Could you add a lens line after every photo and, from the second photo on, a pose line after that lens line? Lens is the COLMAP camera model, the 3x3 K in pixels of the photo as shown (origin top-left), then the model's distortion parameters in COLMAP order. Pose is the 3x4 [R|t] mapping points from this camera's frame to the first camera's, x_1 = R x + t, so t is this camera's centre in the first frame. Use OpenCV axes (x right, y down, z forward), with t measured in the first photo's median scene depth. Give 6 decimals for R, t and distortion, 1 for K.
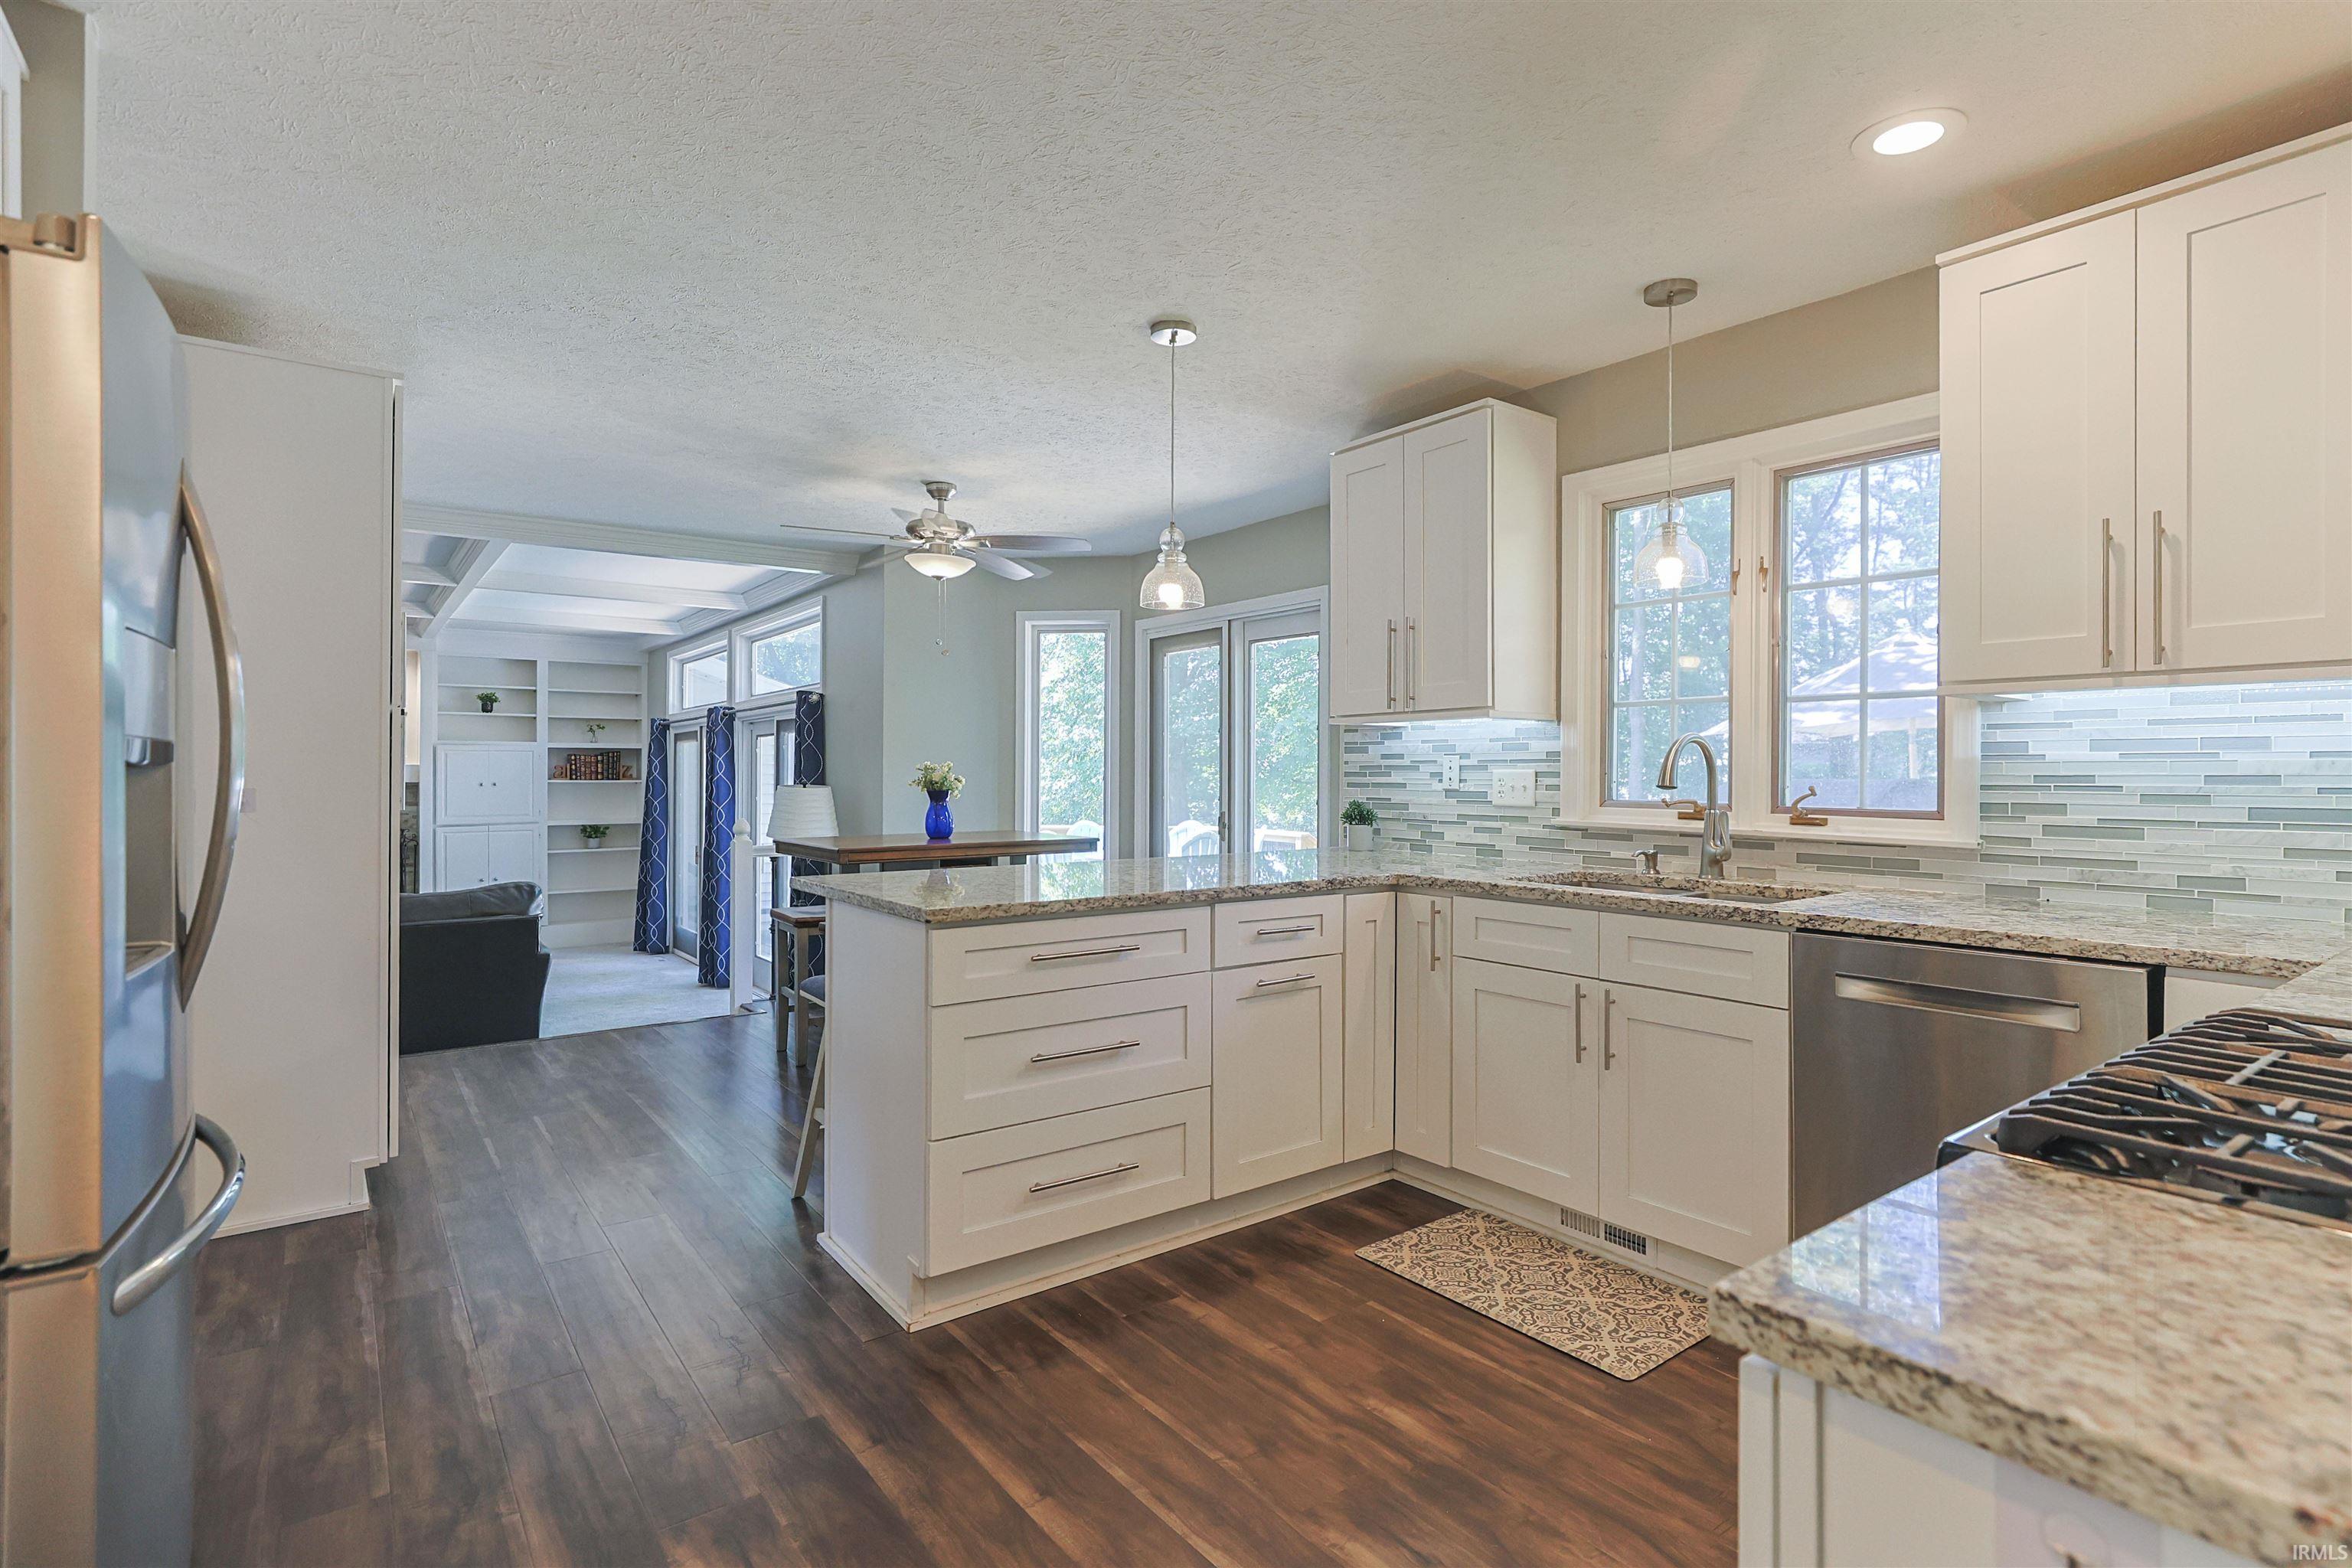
lens RADIAL K [[1146.9, 0, 1183.2], [0, 1146.9, 774.8], [0, 0, 1]] dist [-0.015816, 0.009650]
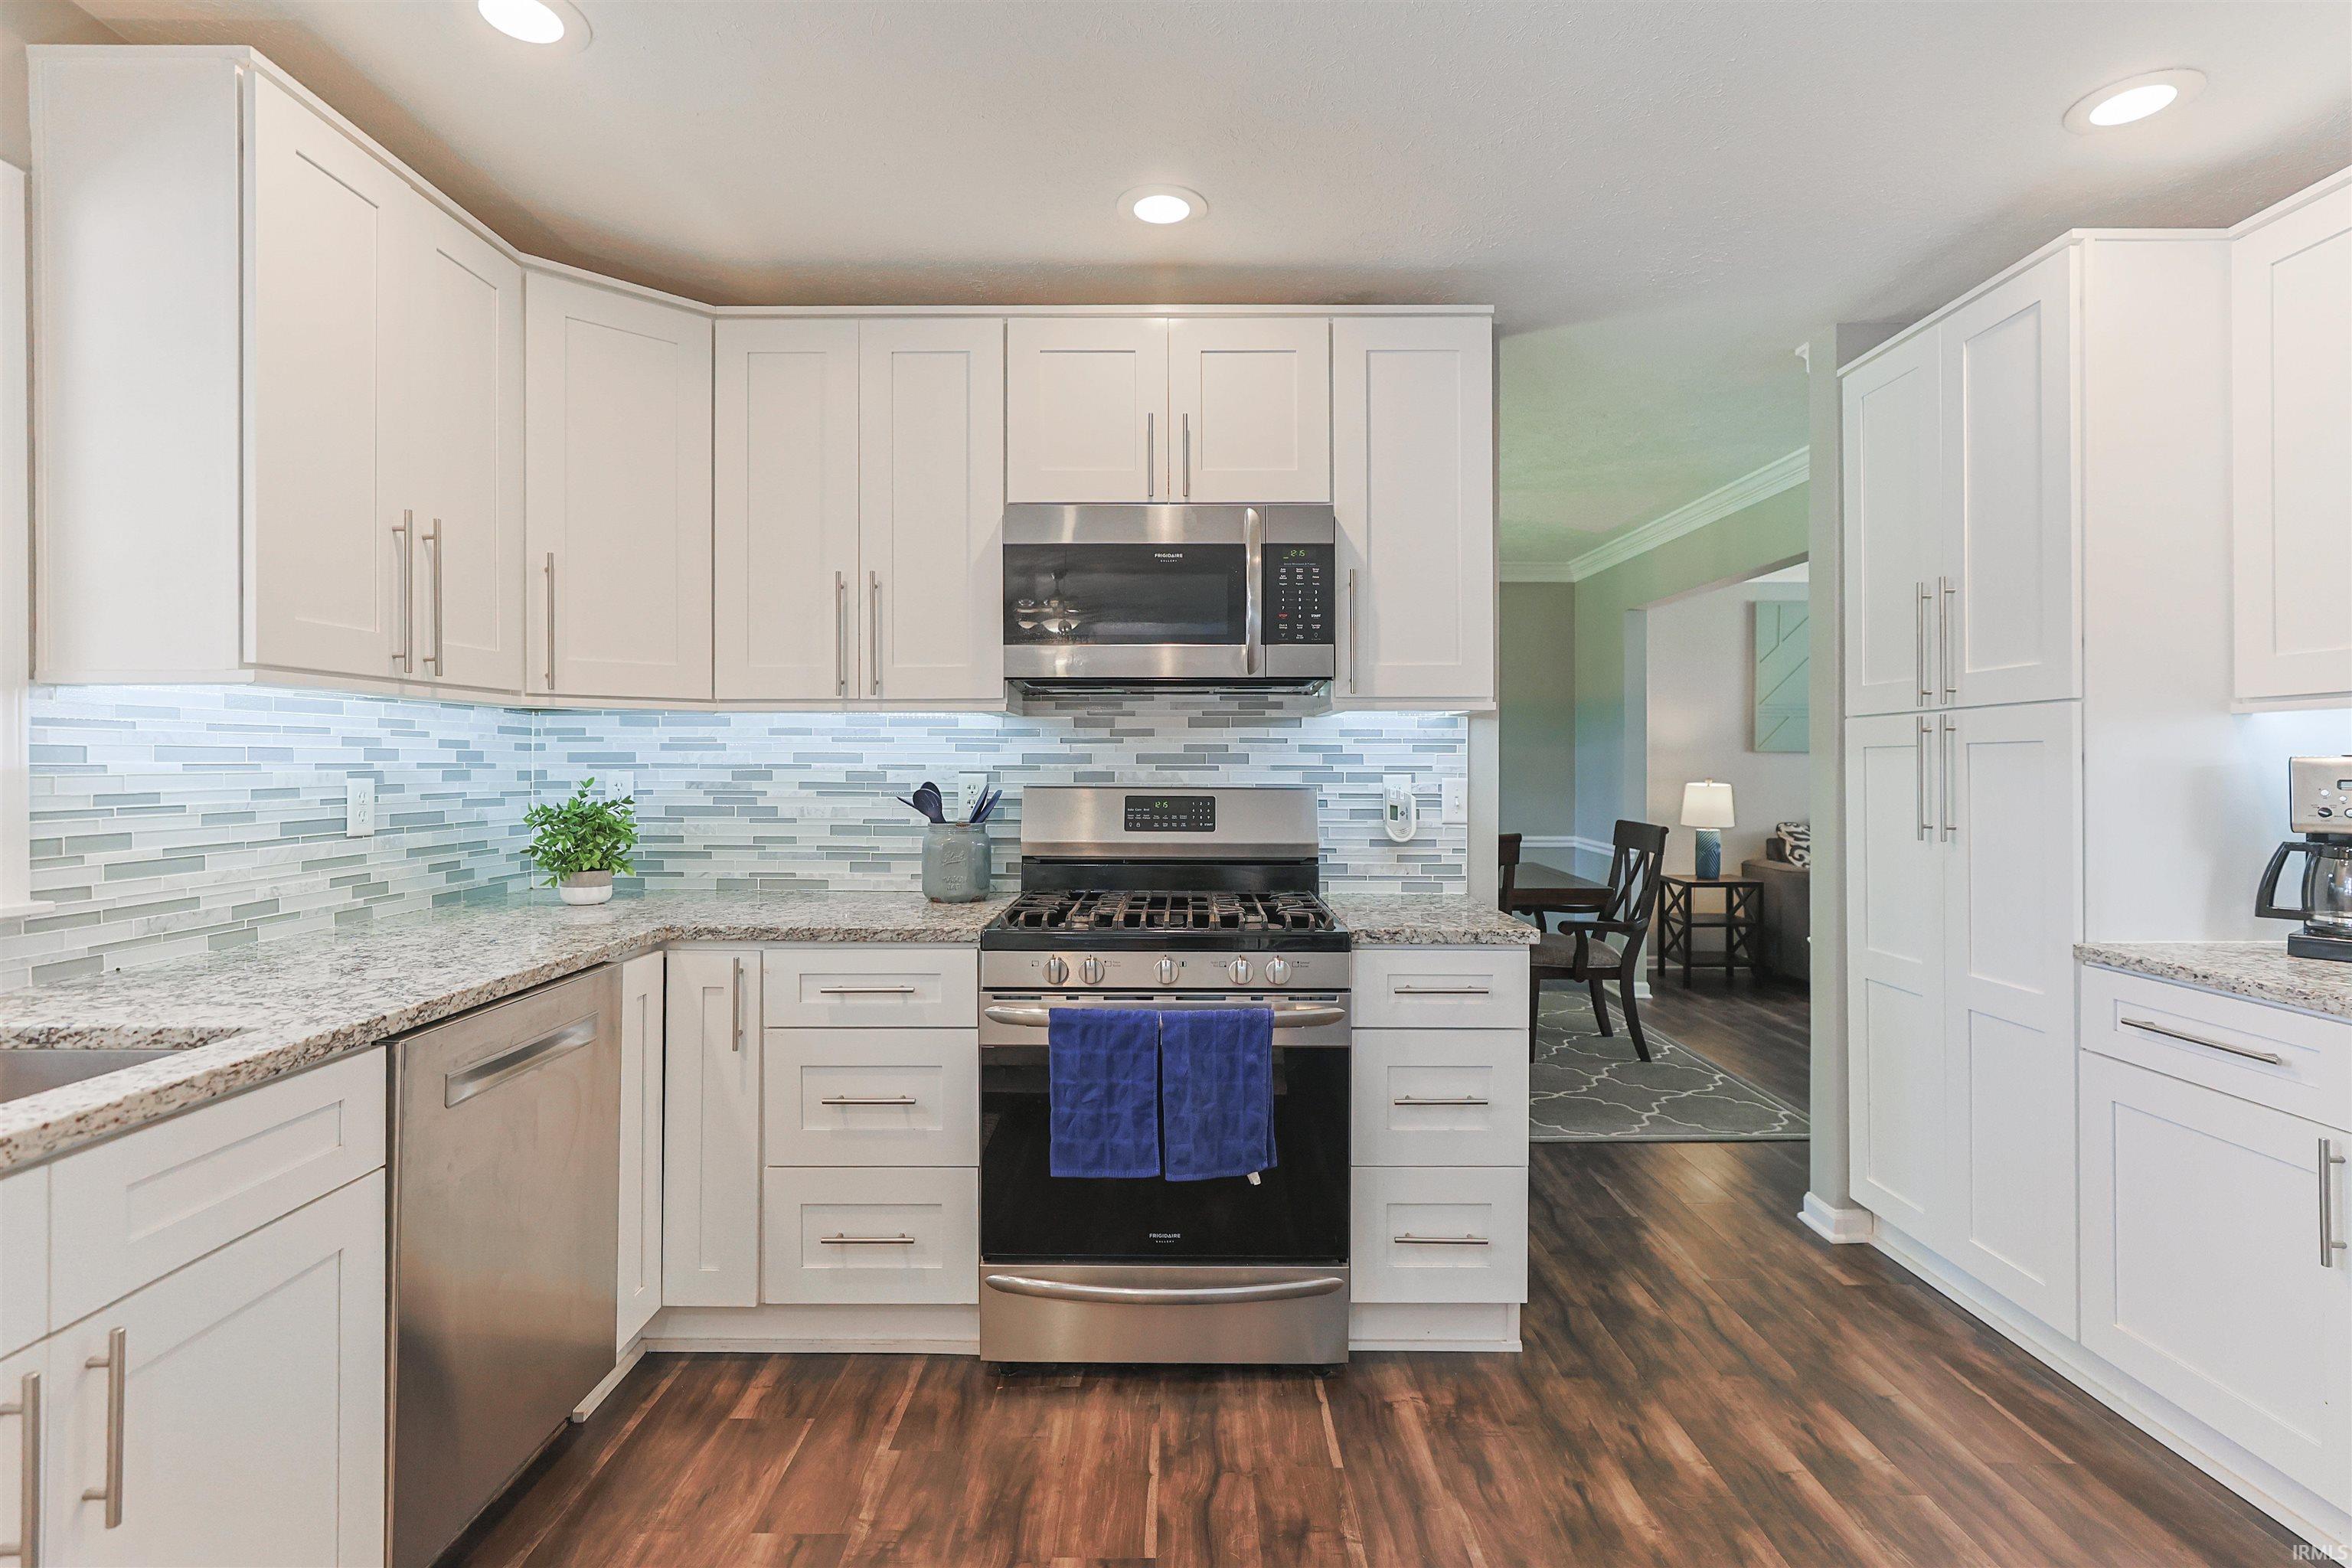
lens RADIAL K [[1146.9, 0, 1187.5], [0, 1146.9, 765.0], [0, 0, 1]] dist [-0.015816, 0.009650]
pose [[-0.803944, -0.003422, 0.594695, -0.174520], [-0.000430, 0.999987, 0.005173, -0.018718], [-0.594705, 0.003903, -0.803935, 1.012413]]
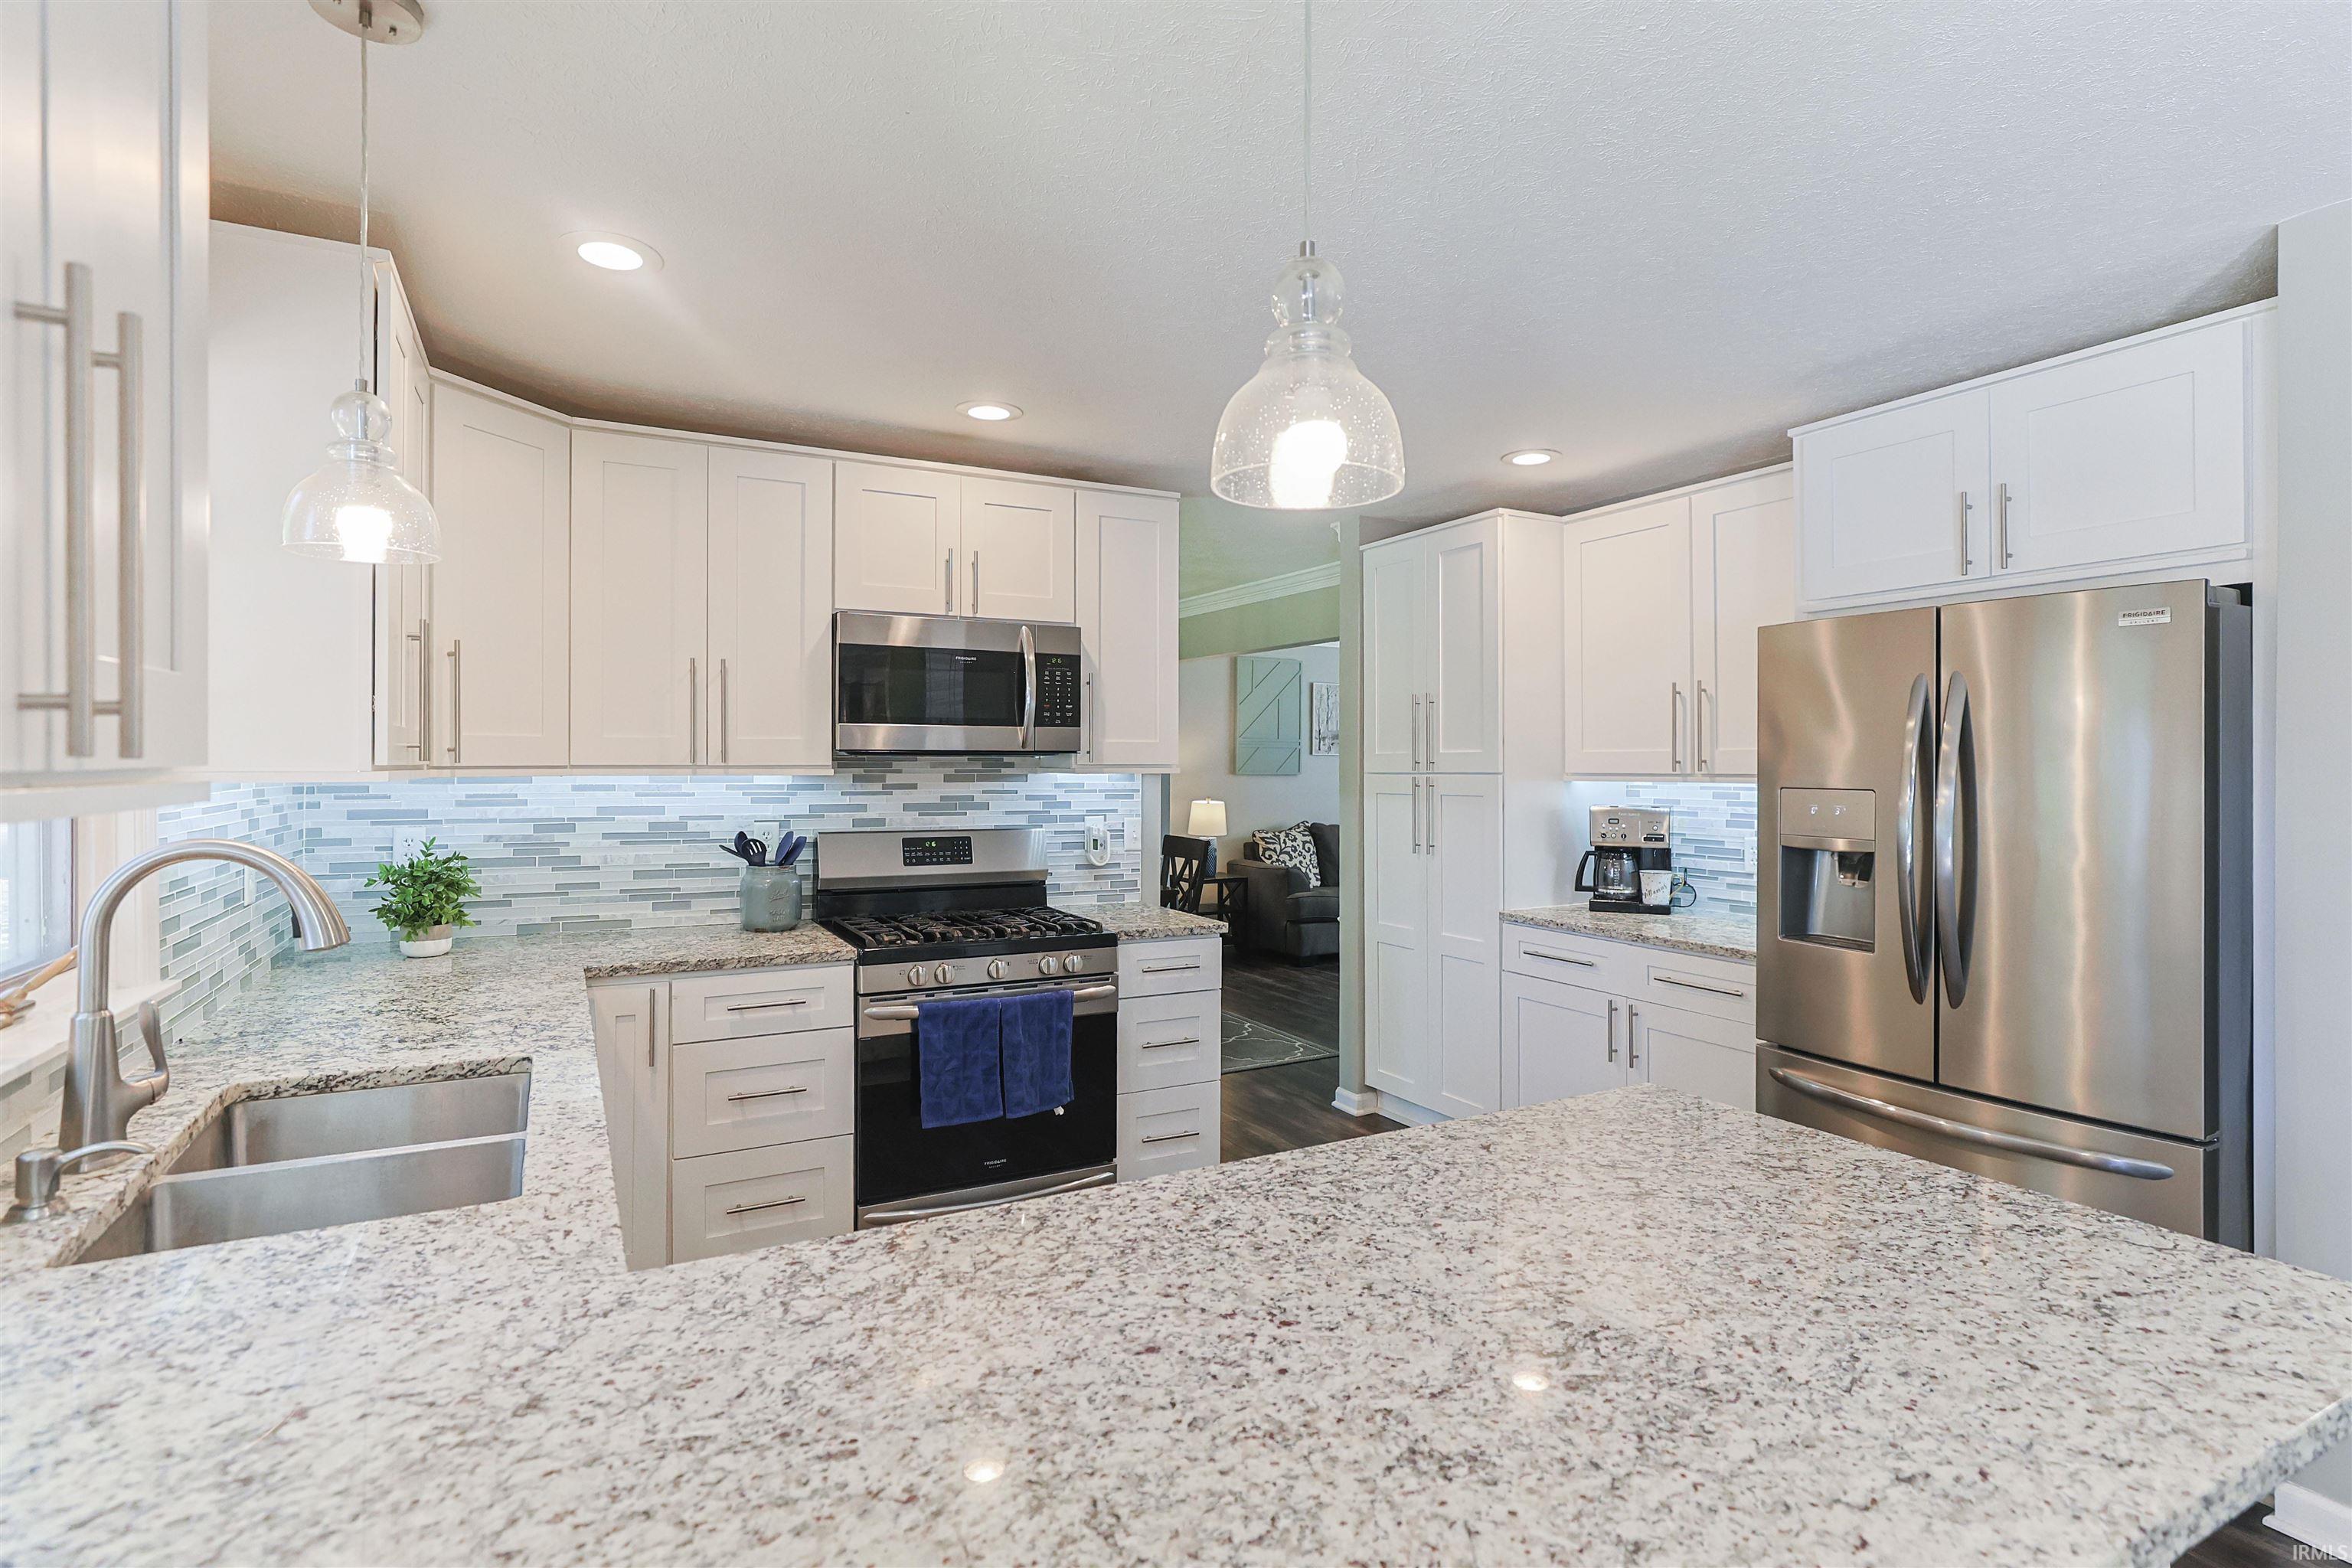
lens RADIAL K [[1146.9, 0, 1178.8], [0, 1146.9, 762.6], [0, 0, 1]] dist [-0.015816, 0.009650]
pose [[-0.988308, -0.003337, 0.152434, -0.030549], [-0.003111, 0.999994, 0.001727, -0.072104], [-0.152439, 0.001232, -0.988312, 1.435934]]
